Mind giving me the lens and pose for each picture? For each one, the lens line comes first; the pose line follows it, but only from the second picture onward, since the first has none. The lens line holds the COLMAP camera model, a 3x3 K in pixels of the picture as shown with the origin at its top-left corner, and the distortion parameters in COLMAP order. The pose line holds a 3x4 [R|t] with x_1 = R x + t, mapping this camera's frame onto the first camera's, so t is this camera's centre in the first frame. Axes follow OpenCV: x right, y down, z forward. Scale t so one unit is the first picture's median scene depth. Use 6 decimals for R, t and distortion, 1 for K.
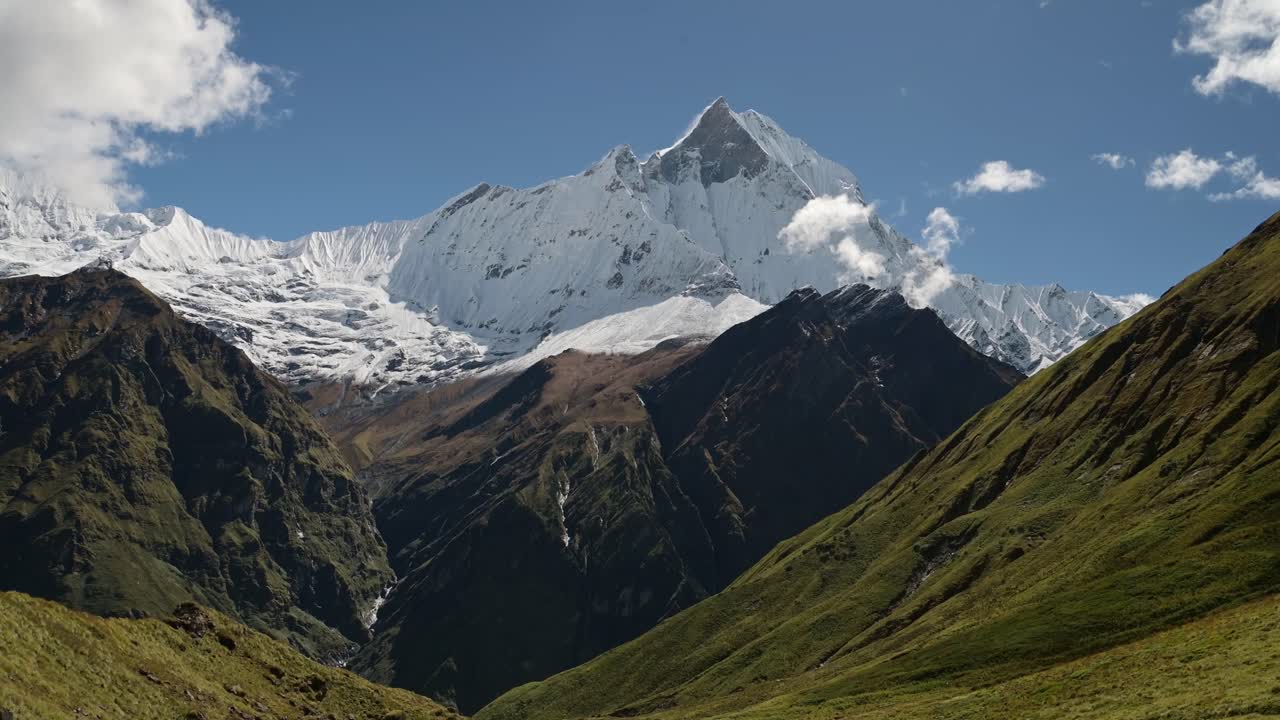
lens RADIAL K [[949.8, 0, 640.0], [0, 949.8, 360.0], [0, 0, 1]] dist [0.002117, 0.001833]
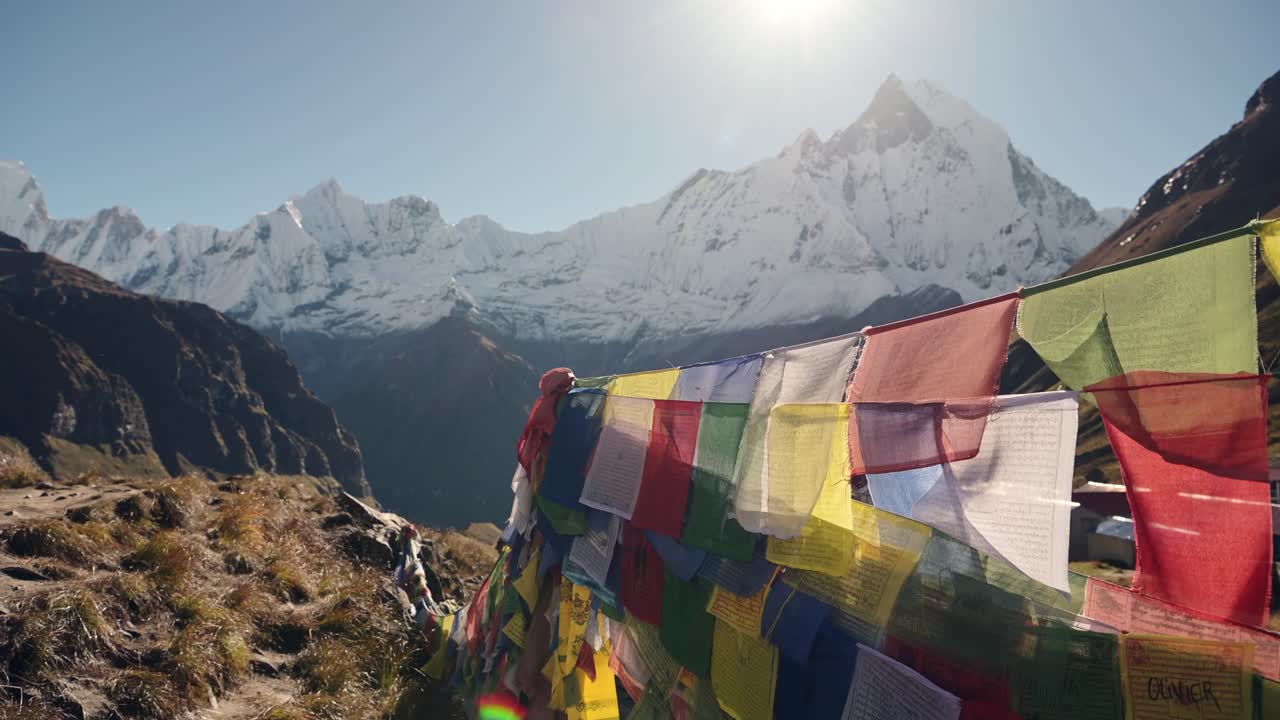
lens RADIAL K [[949.8, 0, 640.0], [0, 949.8, 360.0], [0, 0, 1]] dist [0.002117, 0.001833]
pose [[0.951757, -0.053222, -0.302201, 0.148814], [0.092539, 0.988775, 0.117306, -0.108415], [0.292565, -0.139612, 0.945999, -0.301612]]
